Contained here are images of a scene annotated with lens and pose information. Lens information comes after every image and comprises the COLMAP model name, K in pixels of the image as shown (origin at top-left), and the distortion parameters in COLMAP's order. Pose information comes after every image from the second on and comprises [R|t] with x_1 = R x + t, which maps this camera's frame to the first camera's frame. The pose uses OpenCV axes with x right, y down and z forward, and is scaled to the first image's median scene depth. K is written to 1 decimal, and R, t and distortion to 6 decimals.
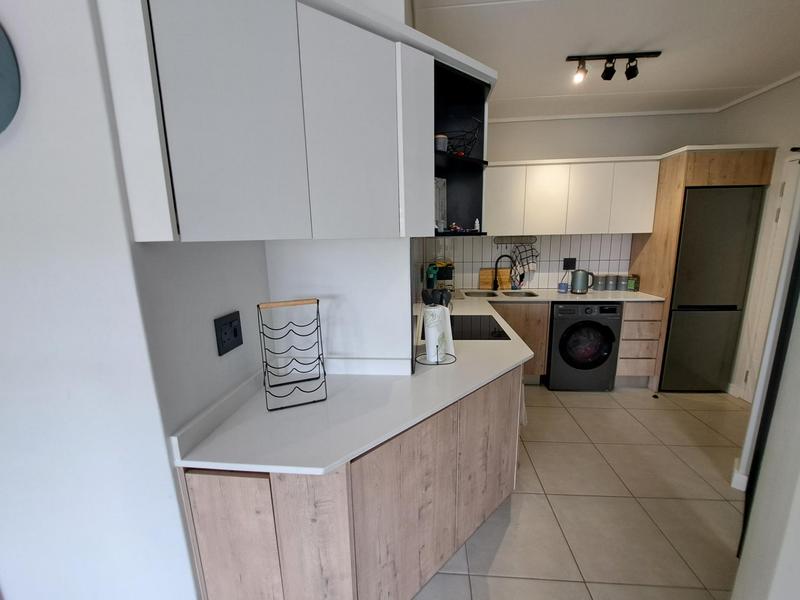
lens RADIAL K [[320.9, 0, 399.3], [0, 320.9, 300.3], [0, 0, 1]] dist [-0.016169, 0.000854]
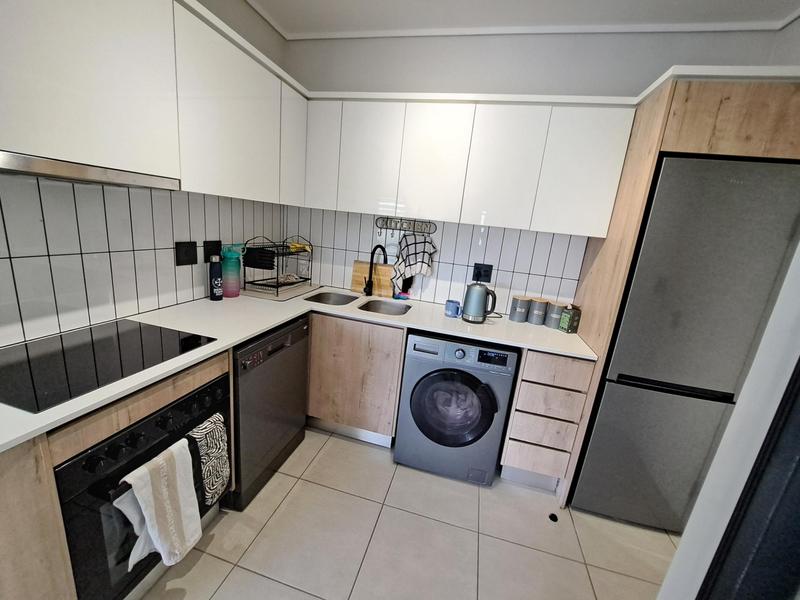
lens RADIAL K [[320.9, 0, 400.7], [0, 320.9, 300.1], [0, 0, 1]] dist [-0.016169, 0.000854]
pose [[0.980909, 0.152905, -0.120157, 0.525960], [-0.147501, 0.987657, 0.052697, -0.078973], [0.126732, -0.033968, 0.991355, 0.386344]]
